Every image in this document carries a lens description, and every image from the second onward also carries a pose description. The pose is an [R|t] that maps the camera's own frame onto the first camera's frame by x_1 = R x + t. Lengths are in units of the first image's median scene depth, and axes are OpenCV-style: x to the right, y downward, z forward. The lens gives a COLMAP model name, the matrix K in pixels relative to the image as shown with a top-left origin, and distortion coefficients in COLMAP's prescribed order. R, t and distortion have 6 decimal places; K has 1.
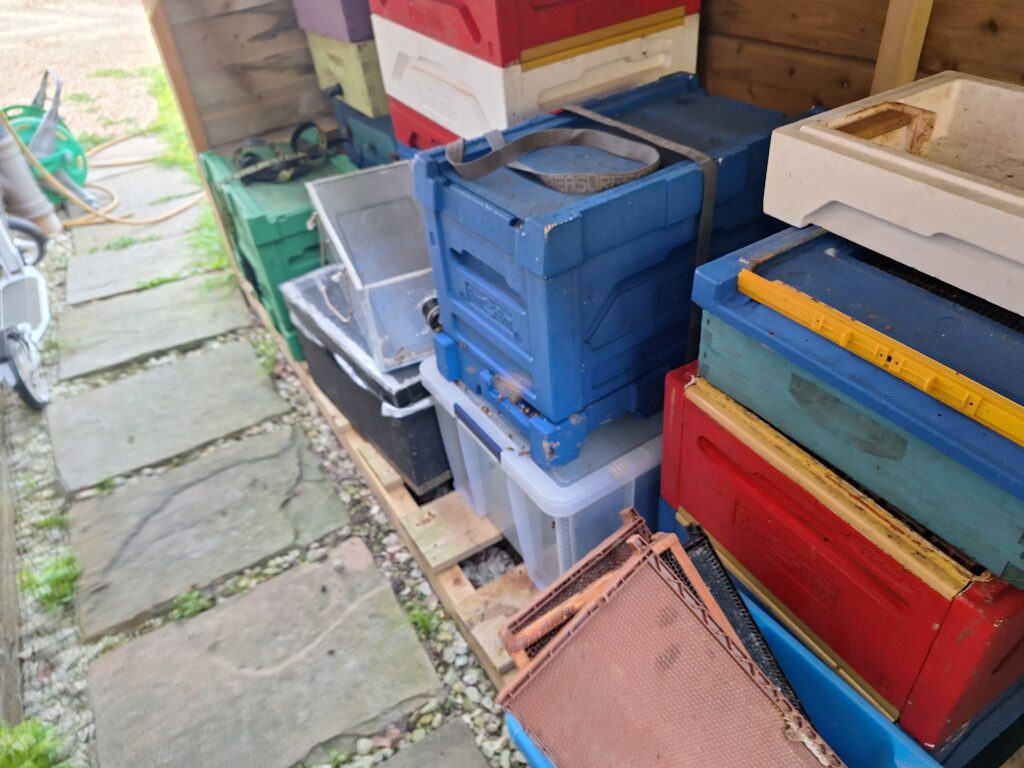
lens RADIAL K [[704.8, 0, 518.5], [0, 704.8, 389.0], [0, 0, 1]] dist [0.030932, -0.042338]
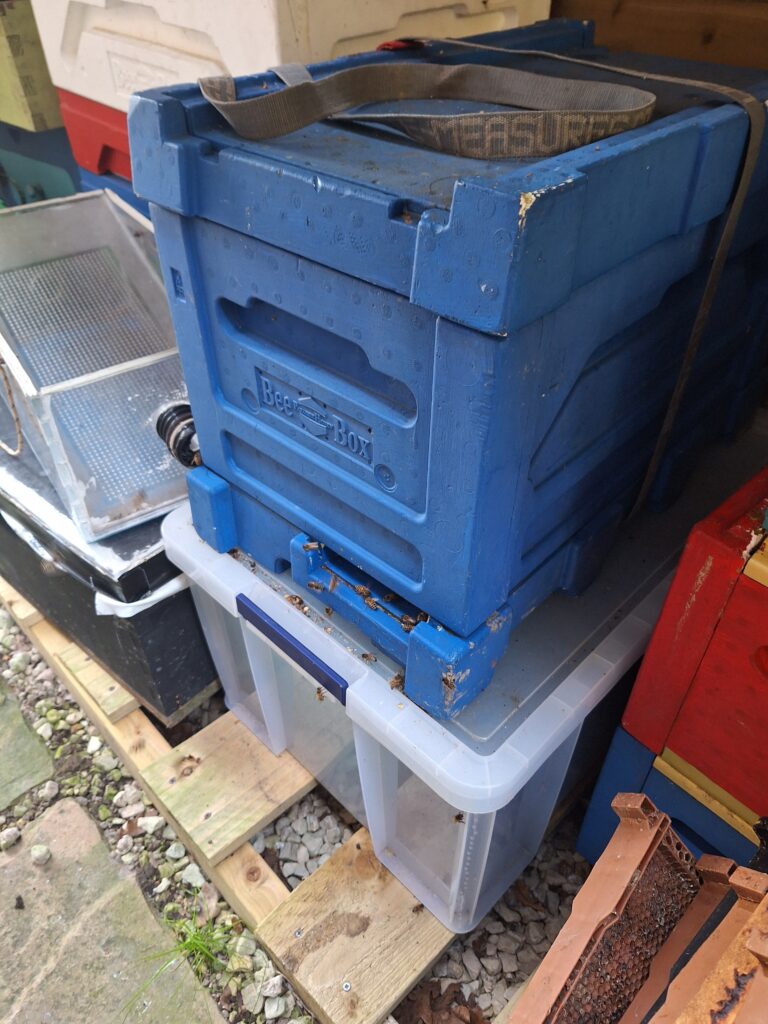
lens RADIAL K [[704.8, 0, 382.0], [0, 704.8, 527.0], [0, 0, 1]] dist [0.030932, -0.042338]
pose [[0.974381, -0.080914, 0.209845, -0.083883], [0.072352, 0.996215, 0.048174, -0.046381], [-0.212949, -0.031757, 0.976547, 0.398925]]
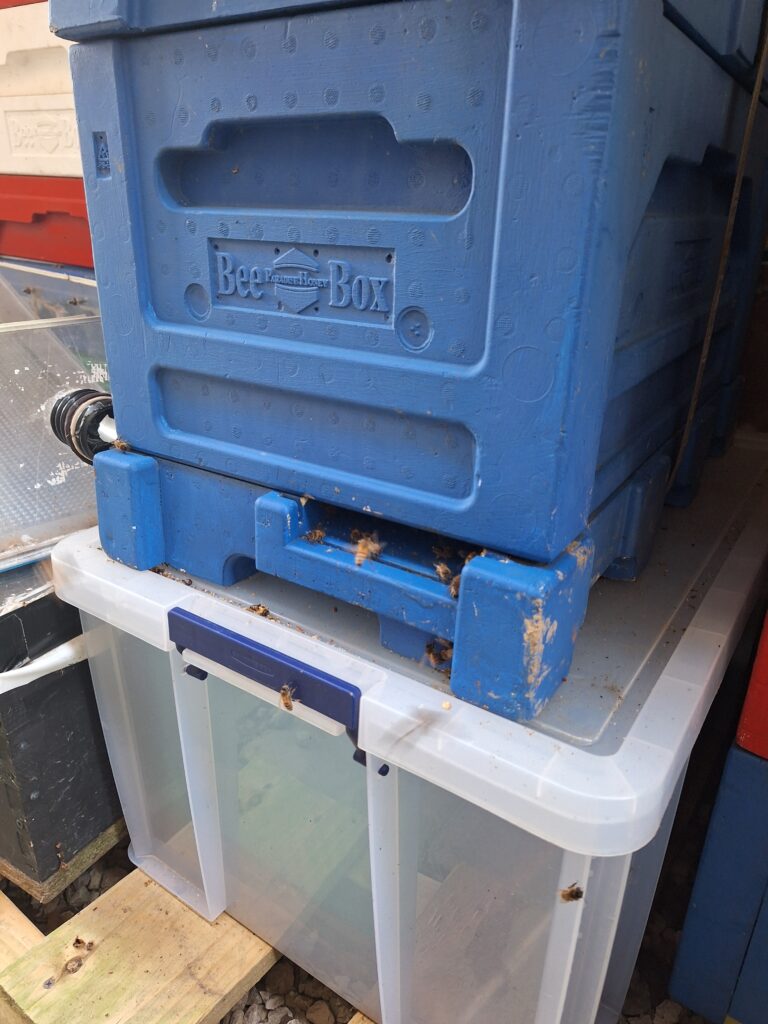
lens RADIAL K [[704.8, 0, 363.4], [0, 704.8, 524.4], [0, 0, 1]] dist [0.030932, -0.042338]
pose [[0.926525, -0.060541, 0.371331, -0.120944], [0.159952, 0.956717, -0.243123, 0.077550], [-0.340539, 0.284654, 0.896105, 0.559355]]
